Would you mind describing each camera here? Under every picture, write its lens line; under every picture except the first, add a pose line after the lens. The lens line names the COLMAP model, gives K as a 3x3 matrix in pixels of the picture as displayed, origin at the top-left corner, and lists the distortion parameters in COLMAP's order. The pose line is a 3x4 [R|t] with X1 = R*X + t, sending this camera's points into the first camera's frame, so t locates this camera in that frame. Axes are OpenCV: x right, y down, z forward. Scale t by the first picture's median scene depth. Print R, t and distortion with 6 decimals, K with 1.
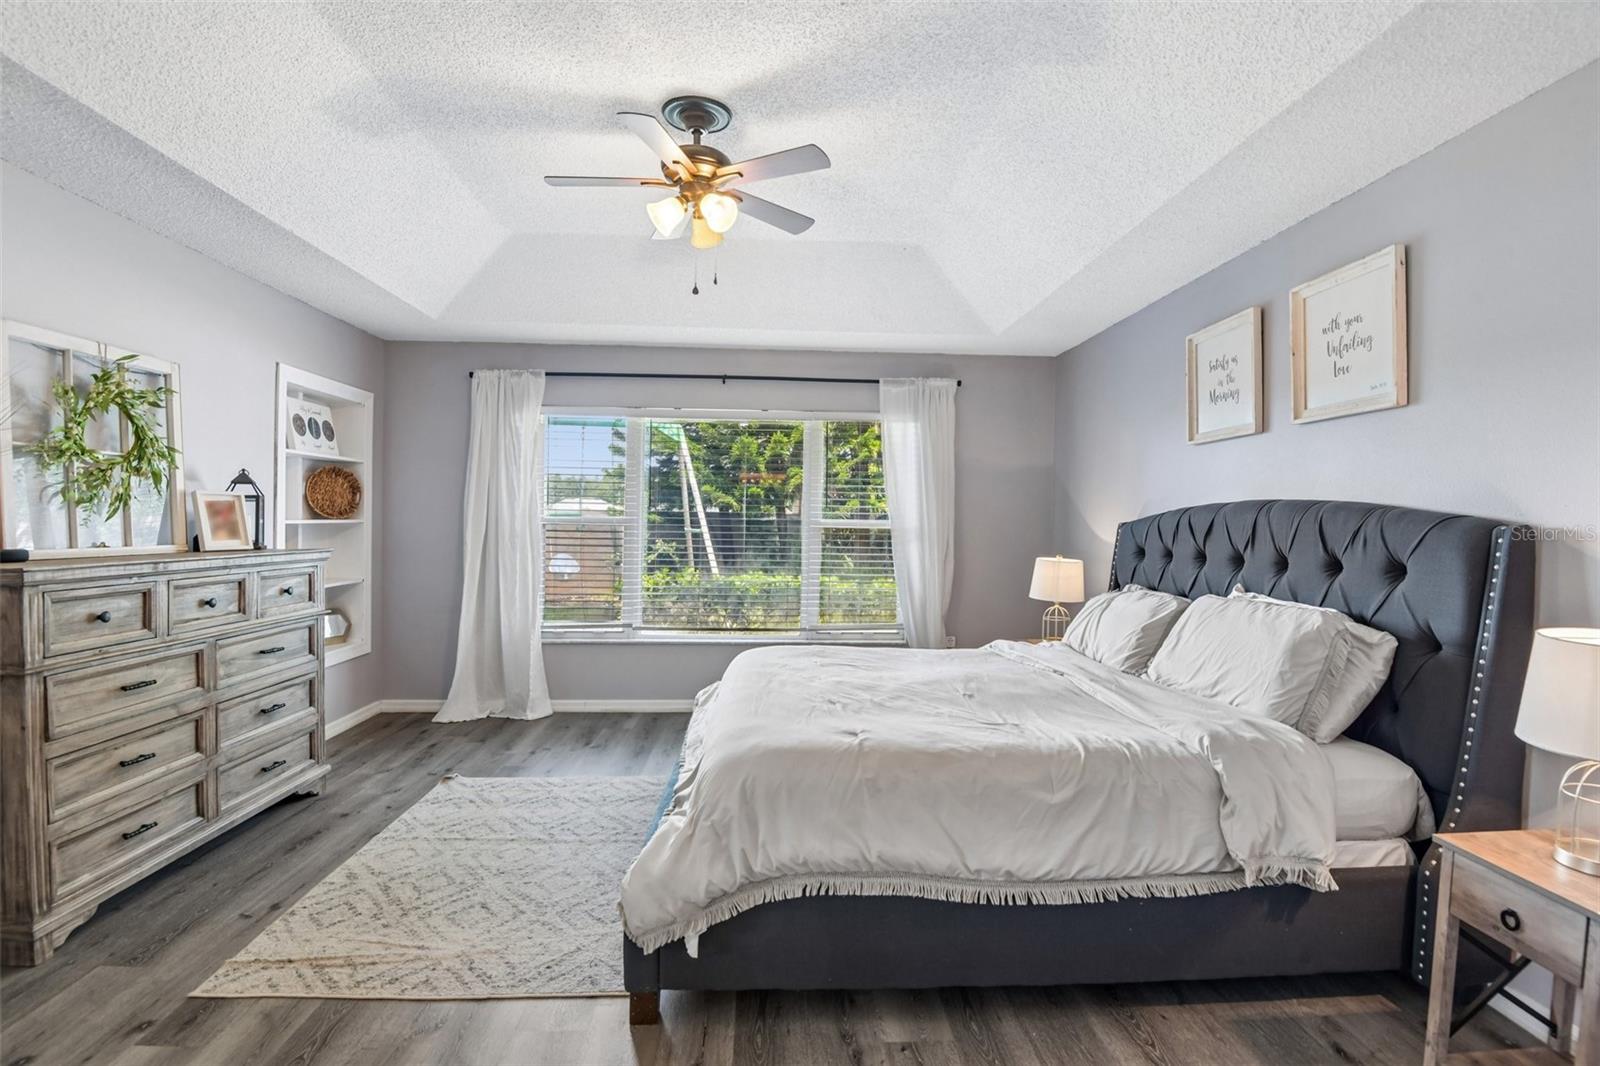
lens RADIAL K [[763.4, 0, 805.4], [0, 763.4, 536.4], [0, 0, 1]] dist [-0.015594, -0.017632]
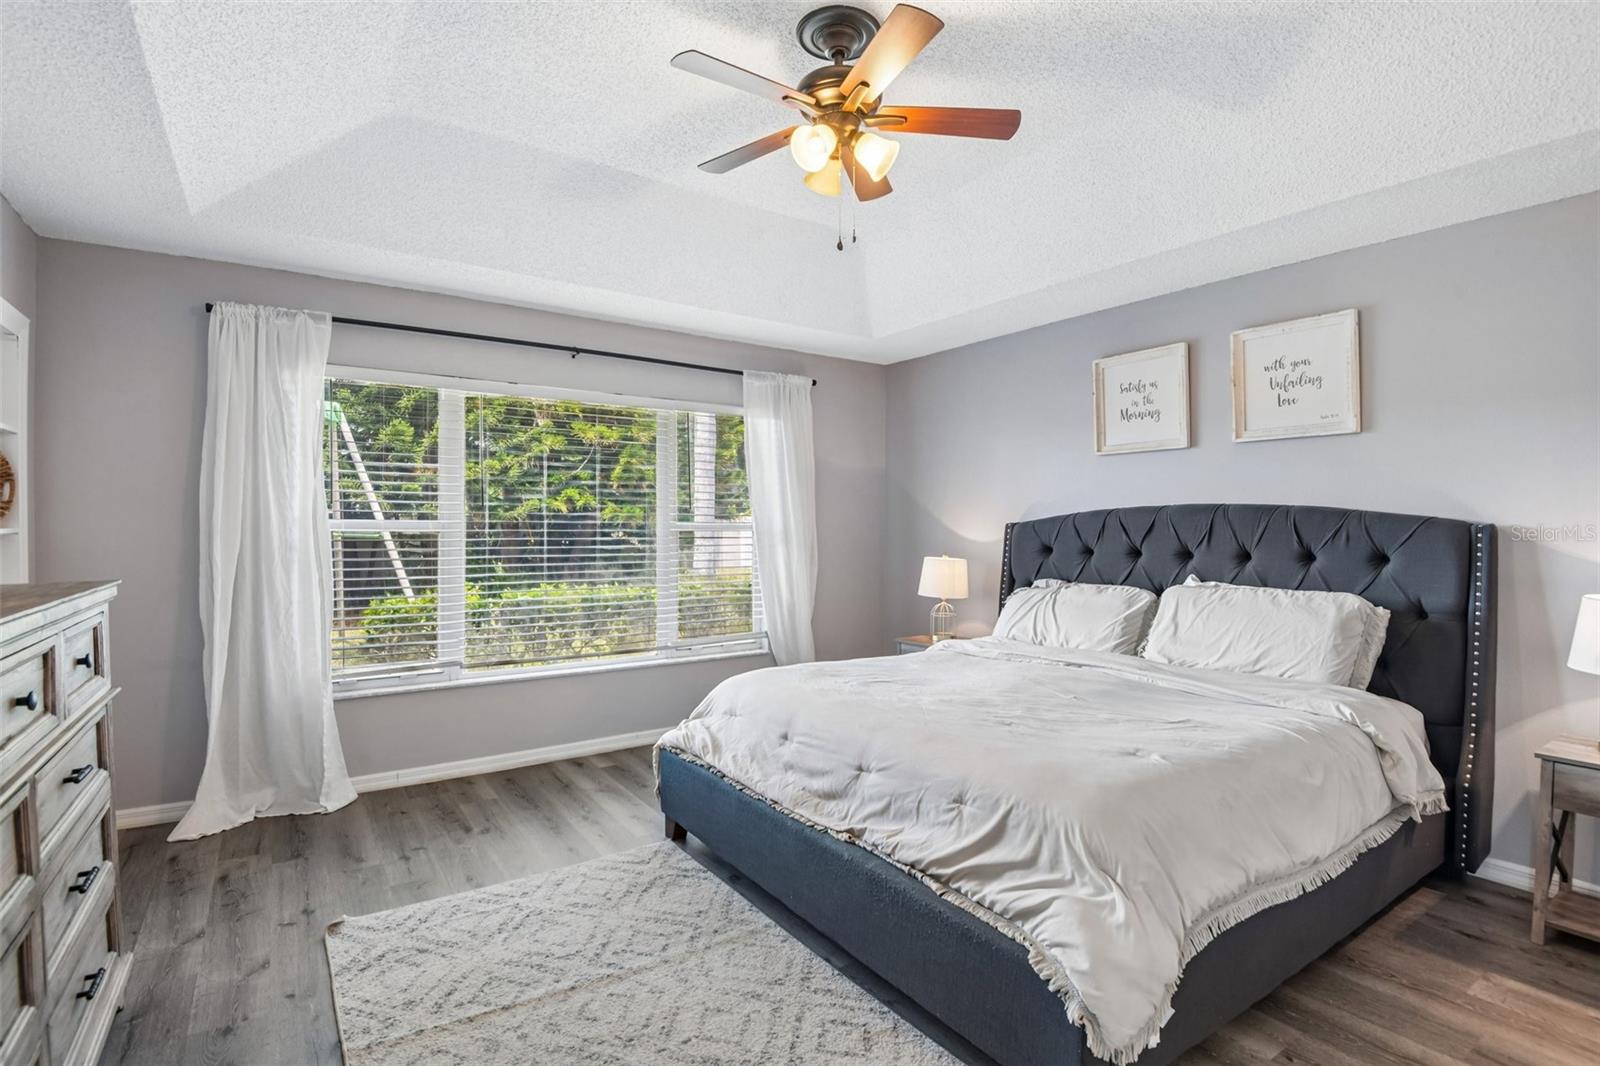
lens RADIAL K [[763.4, 0, 787.0], [0, 763.4, 524.0], [0, 0, 1]] dist [-0.015594, -0.017632]
pose [[0.860153, -0.006751, 0.509992, -0.505274], [0.015495, 0.999797, -0.012900, -0.009818], [-0.509801, 0.018999, 0.860082, 0.268303]]
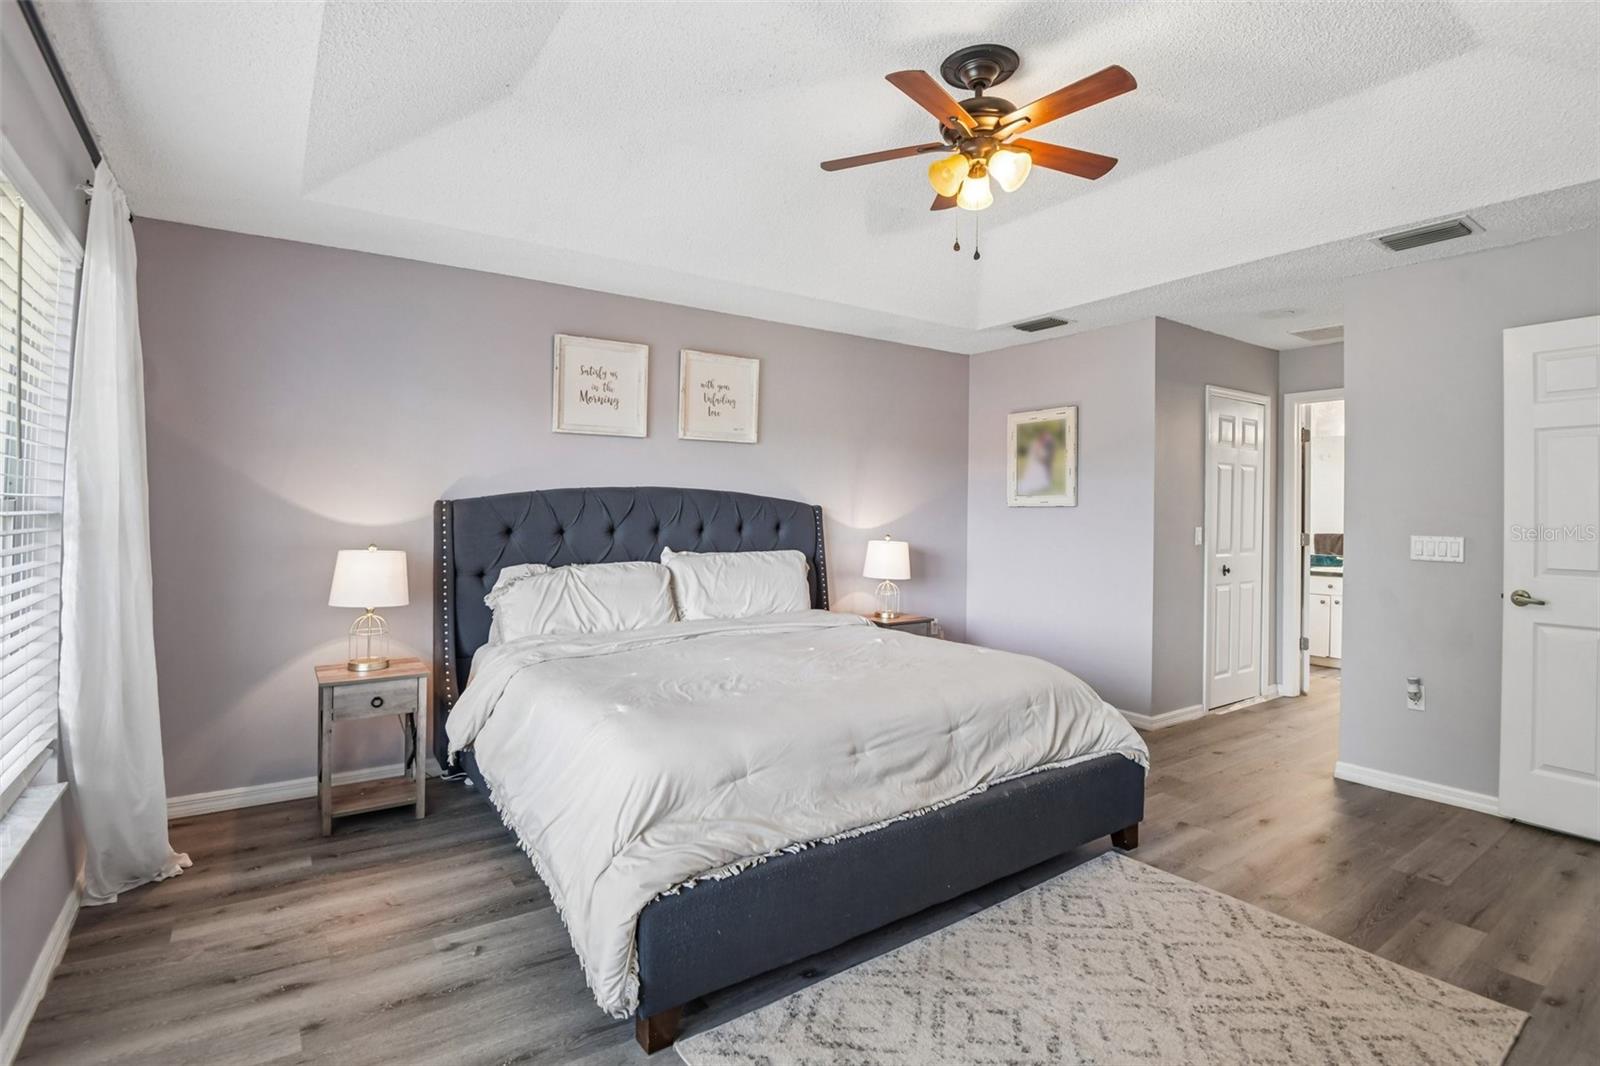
lens RADIAL K [[763.4, 0, 814.1], [0, 763.4, 480.5], [0, 0, 1]] dist [-0.015594, -0.017632]
pose [[-0.528460, 0.013670, 0.848848, -0.670581], [0.003292, 0.999896, -0.014052, -0.034485], [-0.848952, -0.004632, -0.528450, 1.334537]]
